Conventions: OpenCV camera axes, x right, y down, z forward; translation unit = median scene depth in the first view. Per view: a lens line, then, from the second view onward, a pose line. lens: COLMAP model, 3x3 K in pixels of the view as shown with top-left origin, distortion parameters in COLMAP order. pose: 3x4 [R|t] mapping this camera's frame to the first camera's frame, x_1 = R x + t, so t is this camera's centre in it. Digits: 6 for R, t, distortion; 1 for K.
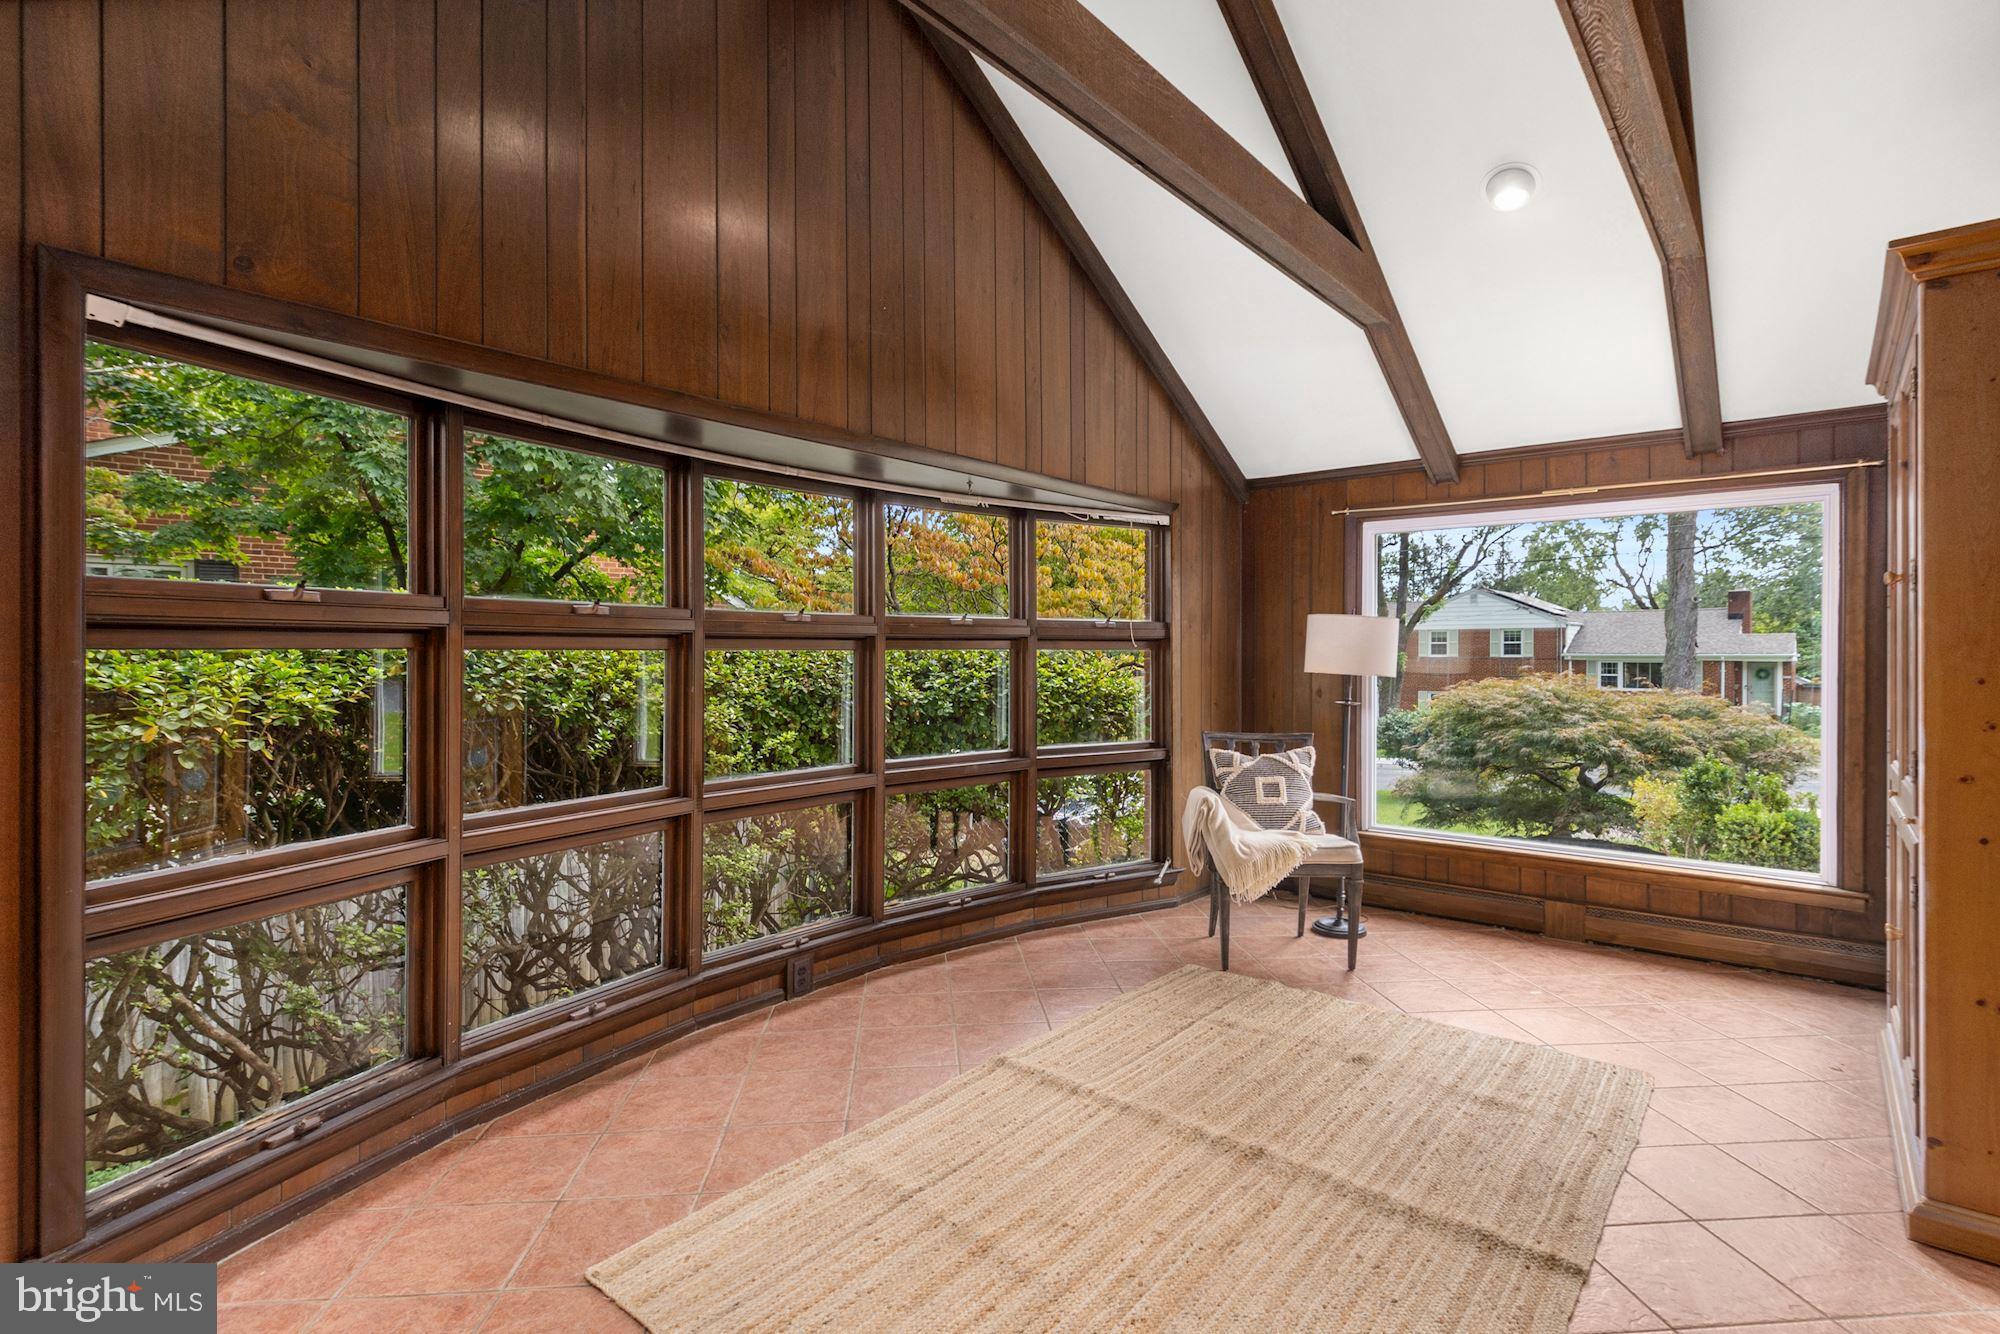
lens RADIAL K [[976.1, 0, 1000.0], [0, 976.1, 667.0], [0, 0, 1]] dist [-0.000374, -0.000150]
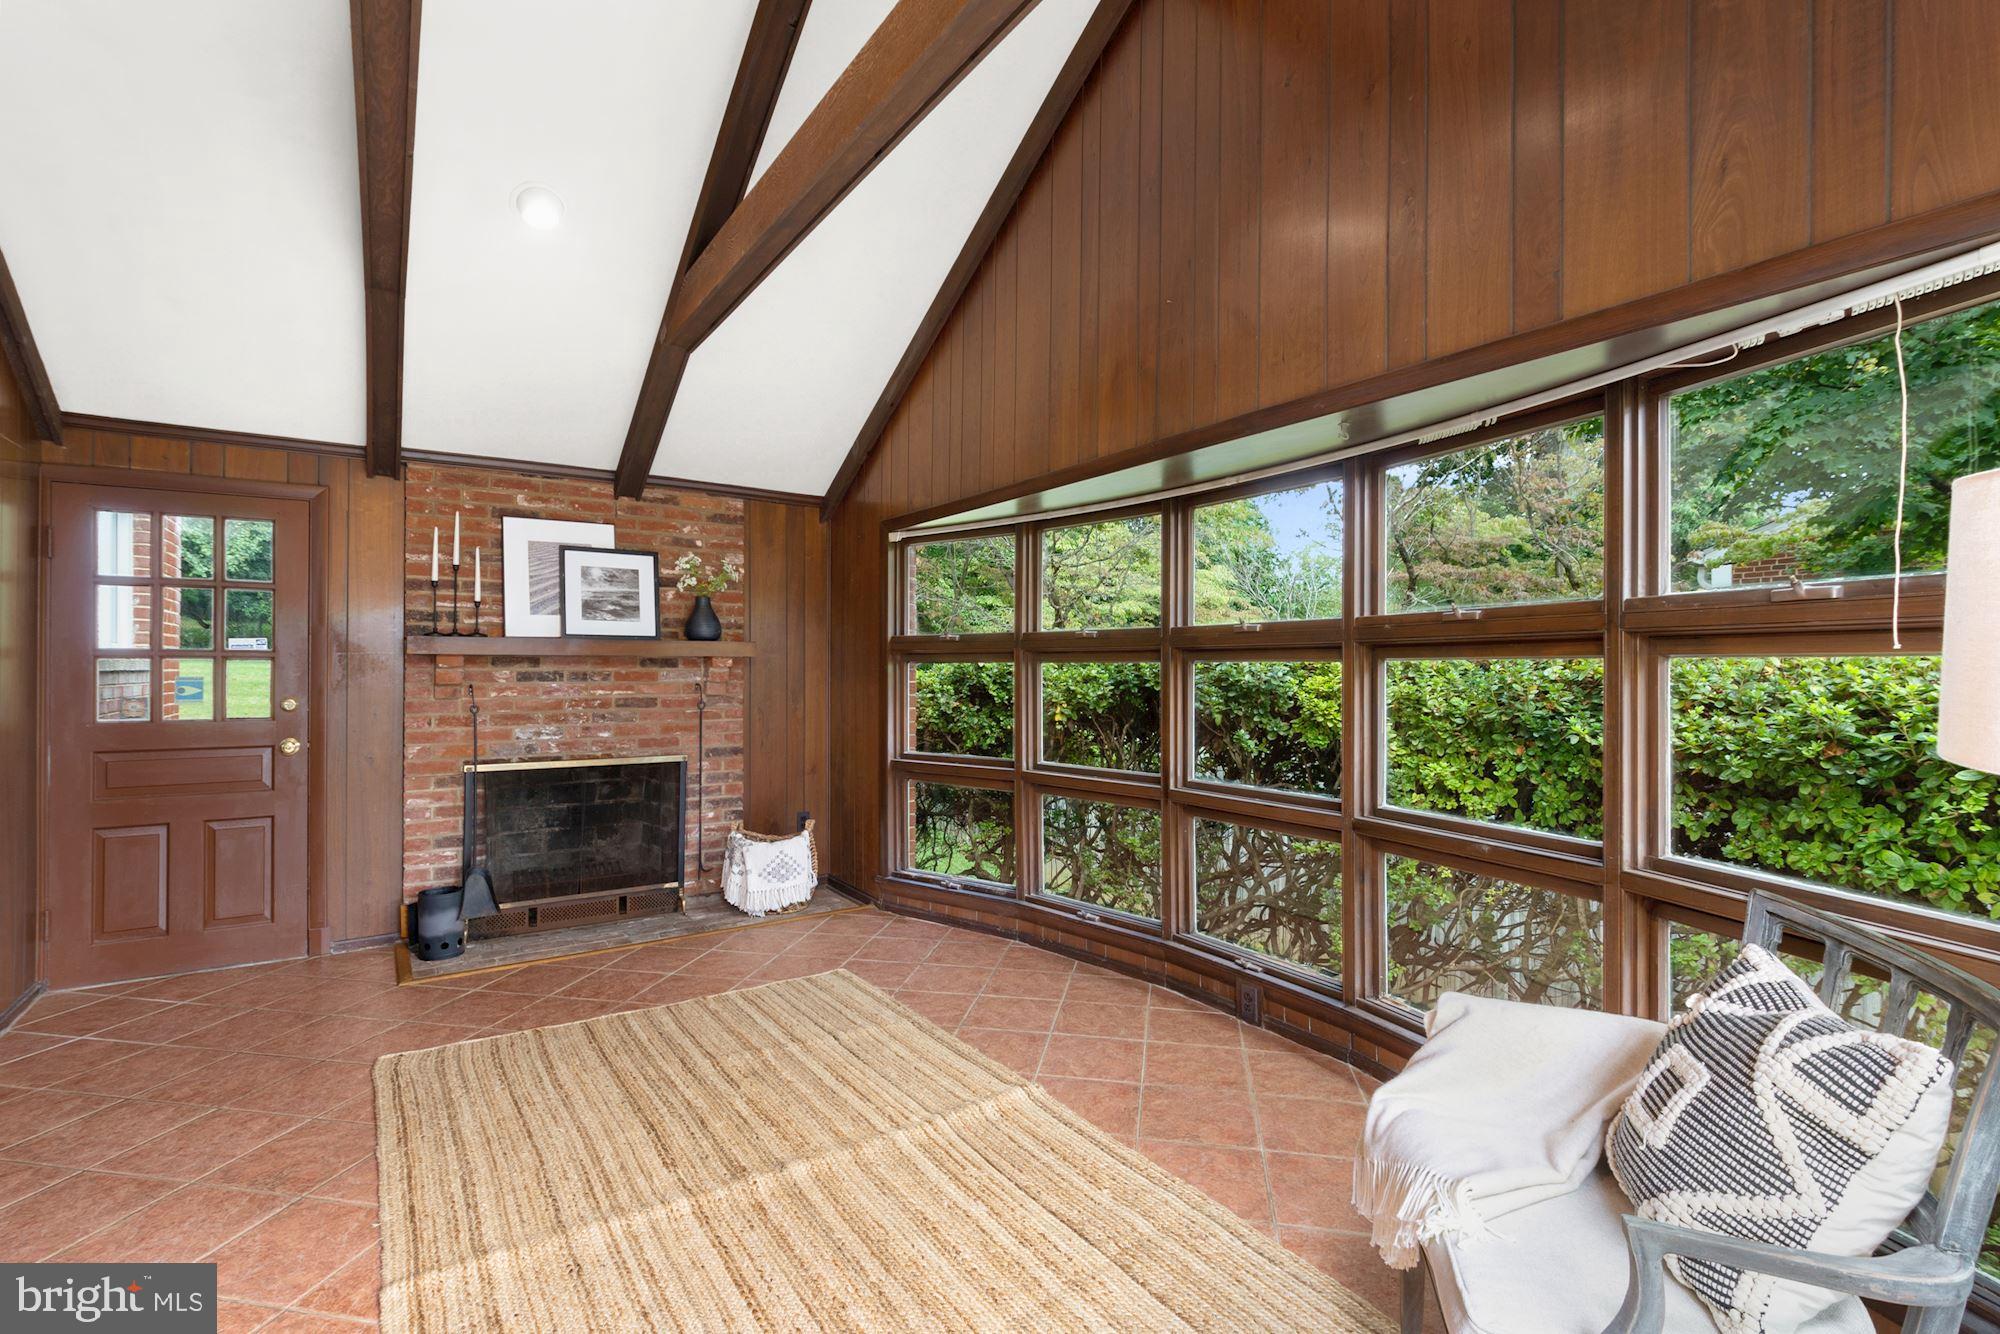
lens RADIAL K [[914.0, 0, 1007.0], [0, 914.0, 663.5], [0, 0, 1]] dist [-0.001486, 0.000517]
pose [[-0.269953, -0.000547, -0.962873, 0.834493], [-0.016370, 0.999858, 0.004022, -0.015871], [0.962734, 0.016848, -0.269924, 1.169292]]
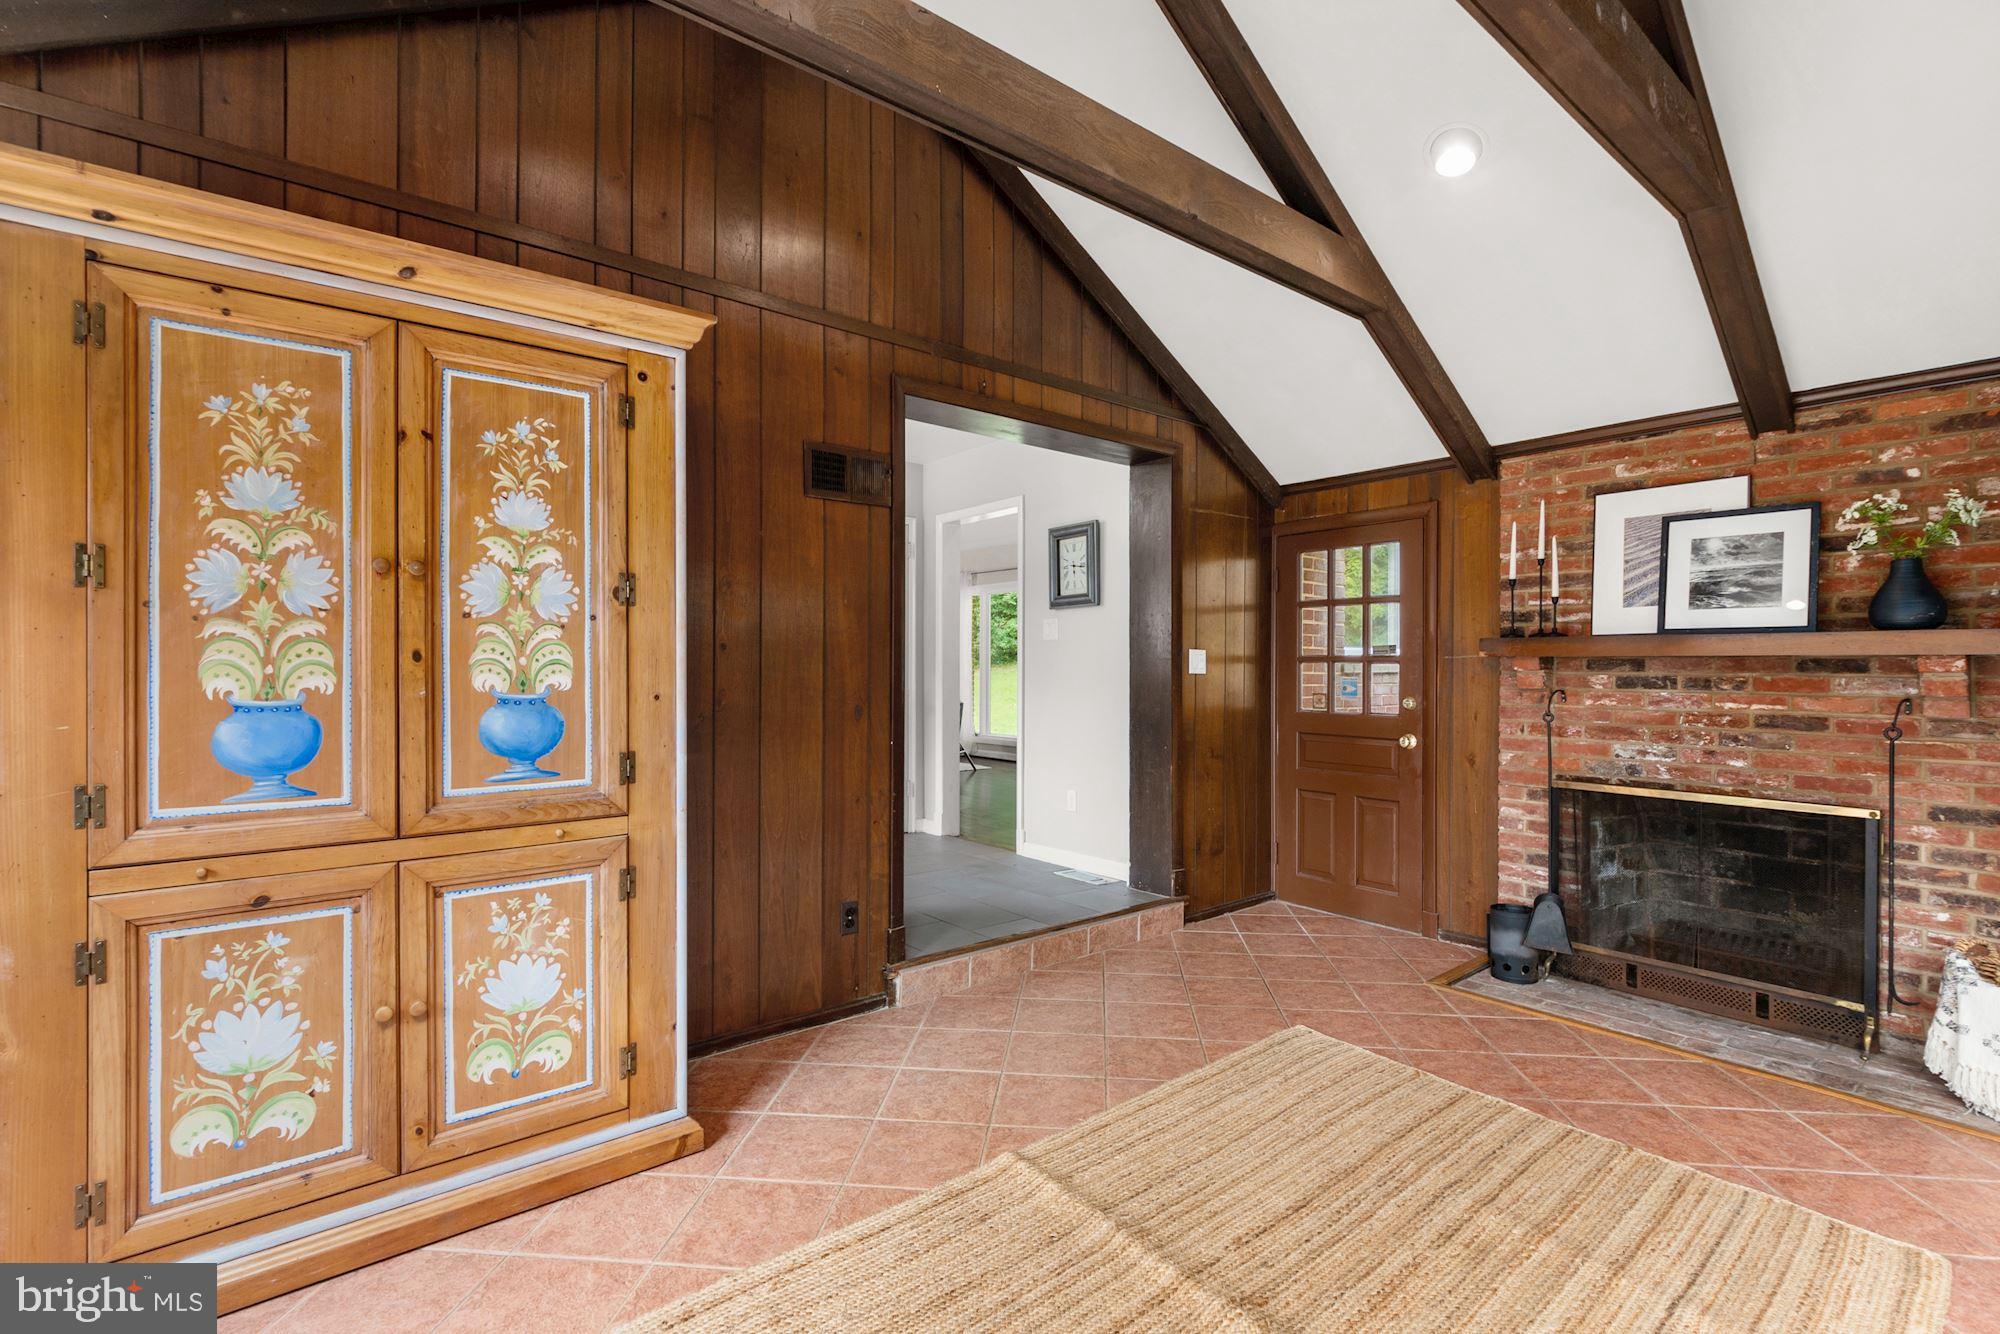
lens RADIAL K [[914.0, 0, 1007.0], [0, 914.0, 663.5], [0, 0, 1]] dist [-0.001486, 0.000517]
pose [[-0.982738, 0.000205, 0.185004, 0.242480], [0.002693, 0.999909, 0.013195, -0.019582], [-0.184985, 0.013466, -0.982649, 1.368297]]
